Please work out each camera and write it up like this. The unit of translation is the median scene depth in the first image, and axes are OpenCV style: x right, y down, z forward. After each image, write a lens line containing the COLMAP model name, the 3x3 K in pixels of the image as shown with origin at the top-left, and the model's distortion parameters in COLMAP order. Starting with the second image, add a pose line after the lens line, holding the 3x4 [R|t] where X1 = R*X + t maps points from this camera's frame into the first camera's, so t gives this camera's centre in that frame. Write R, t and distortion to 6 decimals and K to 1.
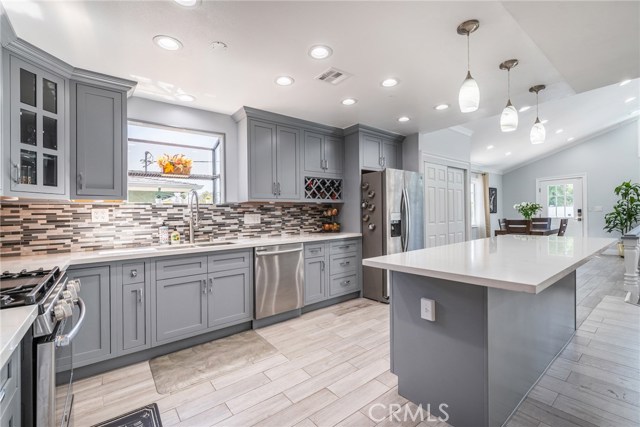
lens RADIAL K [[277.6, 0, 322.2], [0, 277.6, 212.6], [0, 0, 1]] dist [-0.001043, -0.000503]
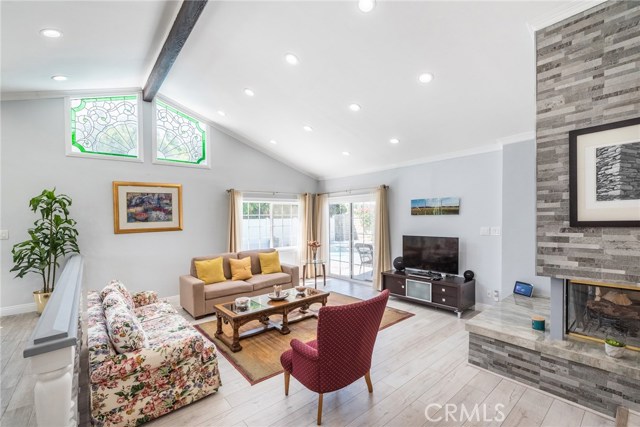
lens RADIAL K [[277.6, 0, 323.5], [0, 277.6, 224.0], [0, 0, 1]] dist [-0.001043, -0.000503]
pose [[-0.029787, 0.003900, 0.999549, 0.950927], [0.009872, 0.999945, -0.003607, -0.058742], [-0.999508, 0.009760, -0.029823, 0.836982]]
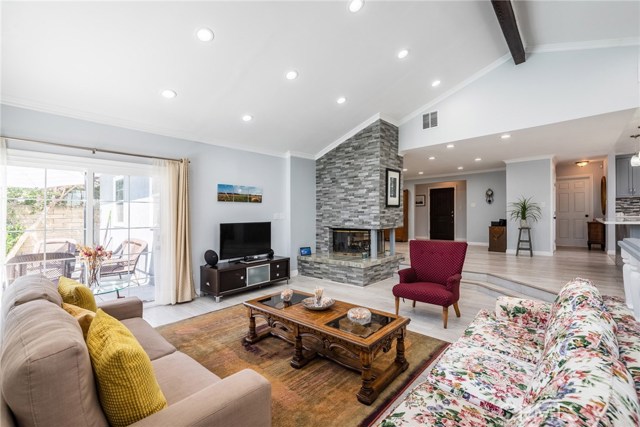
lens RADIAL K [[277.6, 0, 324.9], [0, 277.6, 213.1], [0, 0, 1]] dist [-0.001043, -0.000503]
pose [[-0.985698, 0.041745, -0.163269, 2.279544], [0.045022, 0.998851, -0.016423, 0.002186], [0.162396, -0.023539, -0.986445, 1.820369]]
